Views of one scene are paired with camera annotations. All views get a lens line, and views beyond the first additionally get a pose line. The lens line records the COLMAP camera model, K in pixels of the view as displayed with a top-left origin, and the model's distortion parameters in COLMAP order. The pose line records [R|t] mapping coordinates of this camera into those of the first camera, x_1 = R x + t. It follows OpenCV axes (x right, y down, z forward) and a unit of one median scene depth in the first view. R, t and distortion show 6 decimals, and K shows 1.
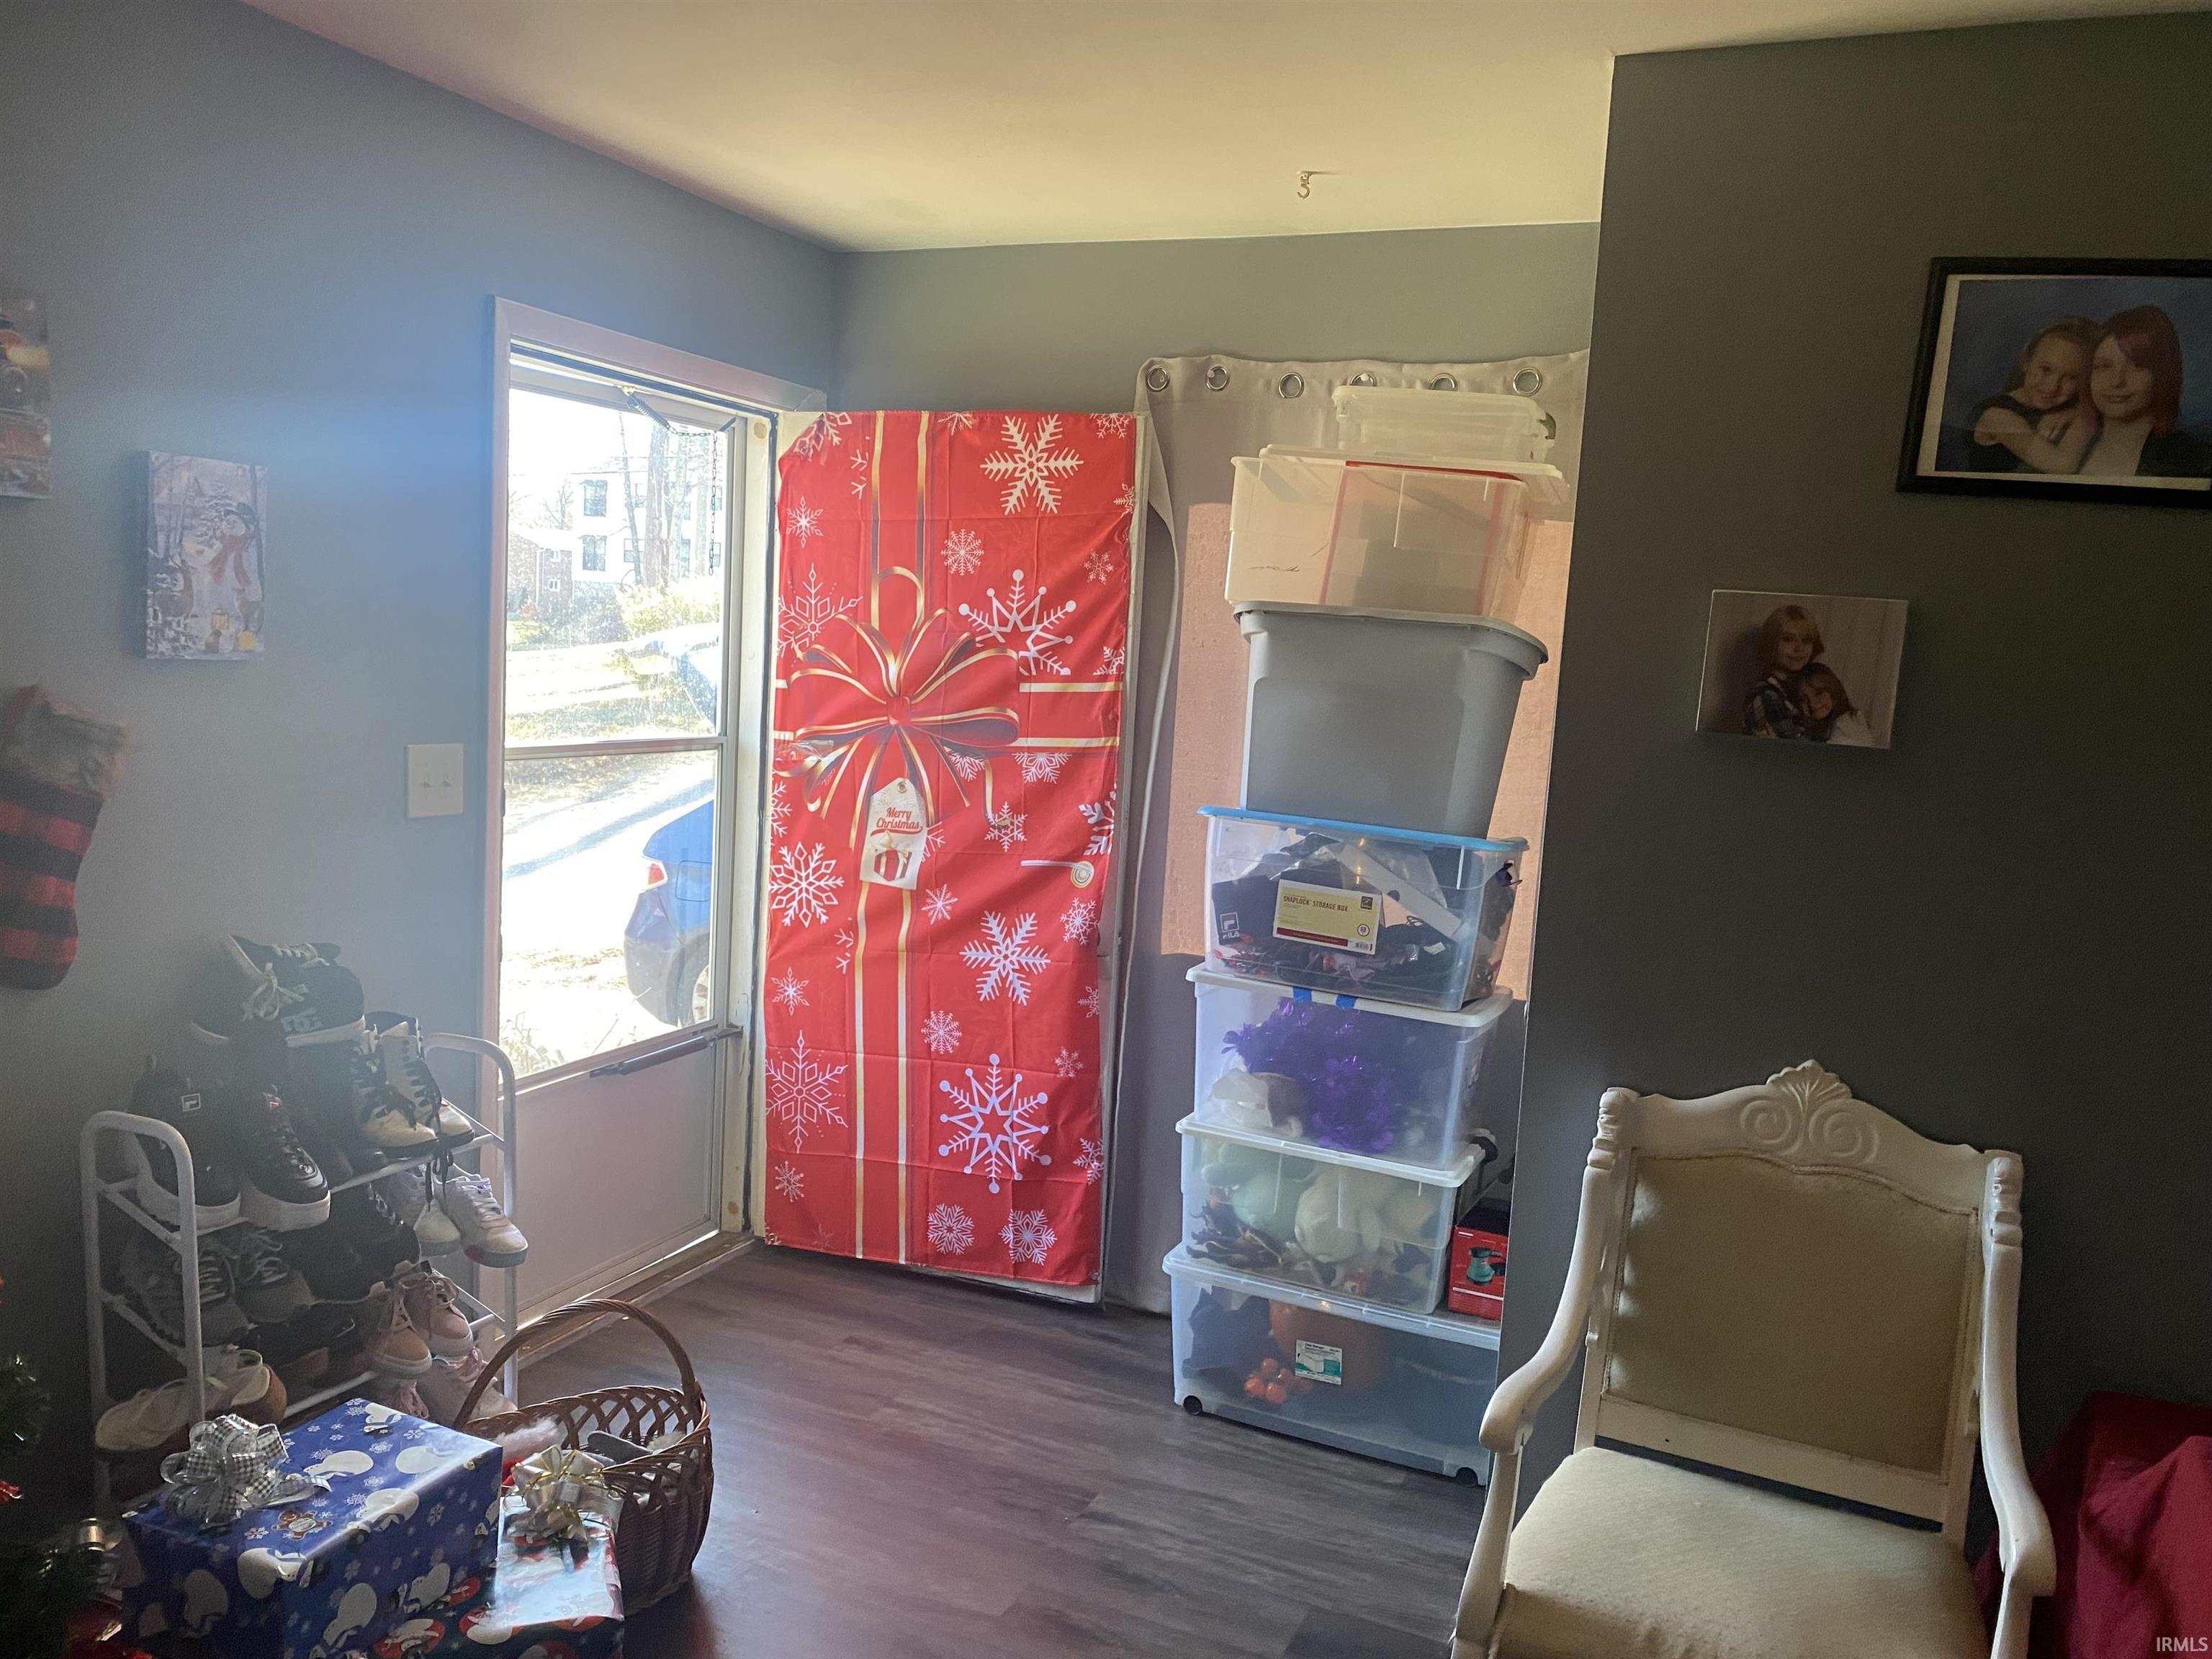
lens RADIAL K [[1692.3, 0, 1106.0], [0, 1692.3, 829.5], [0, 0, 1]] dist [0.079958, -0.114250]
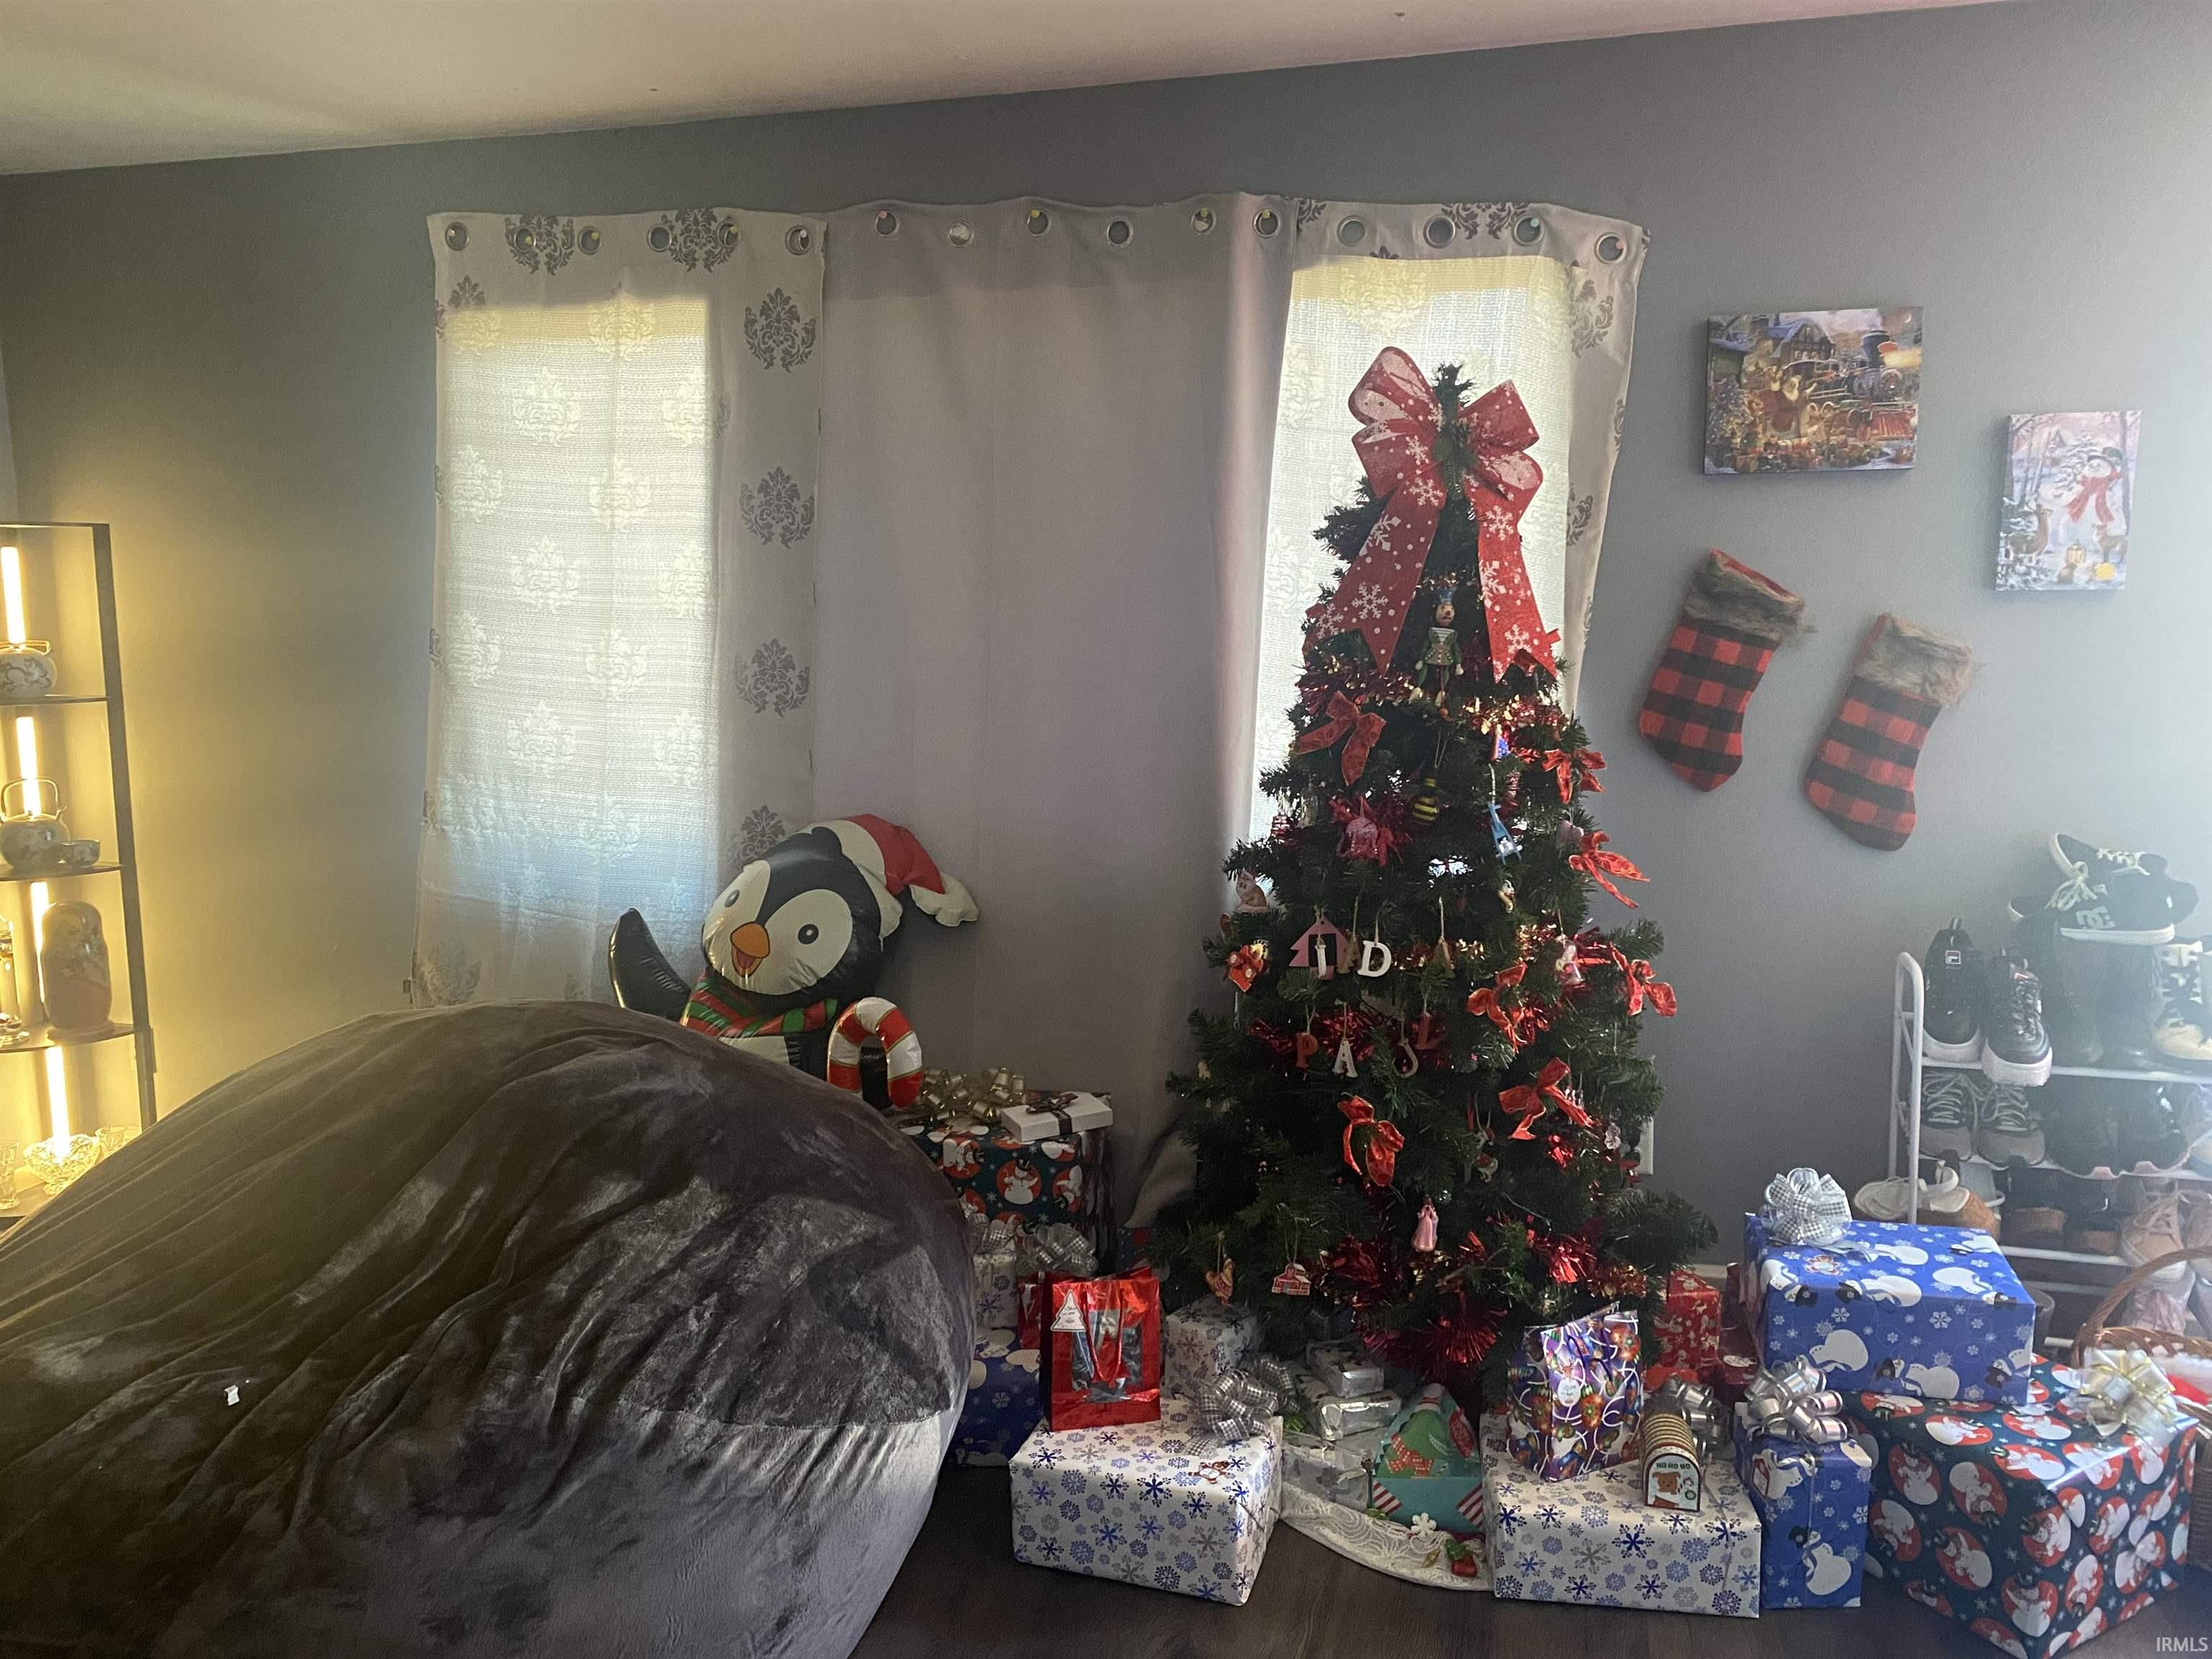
lens RADIAL K [[1692.3, 0, 1106.0], [0, 1692.3, 829.5], [0, 0, 1]] dist [0.079958, -0.114250]
pose [[0.134982, 0.074951, -0.988009, 0.546572], [-0.090393, 0.993908, 0.063049, 0.046295], [0.986716, 0.080799, 0.140934, 0.228831]]
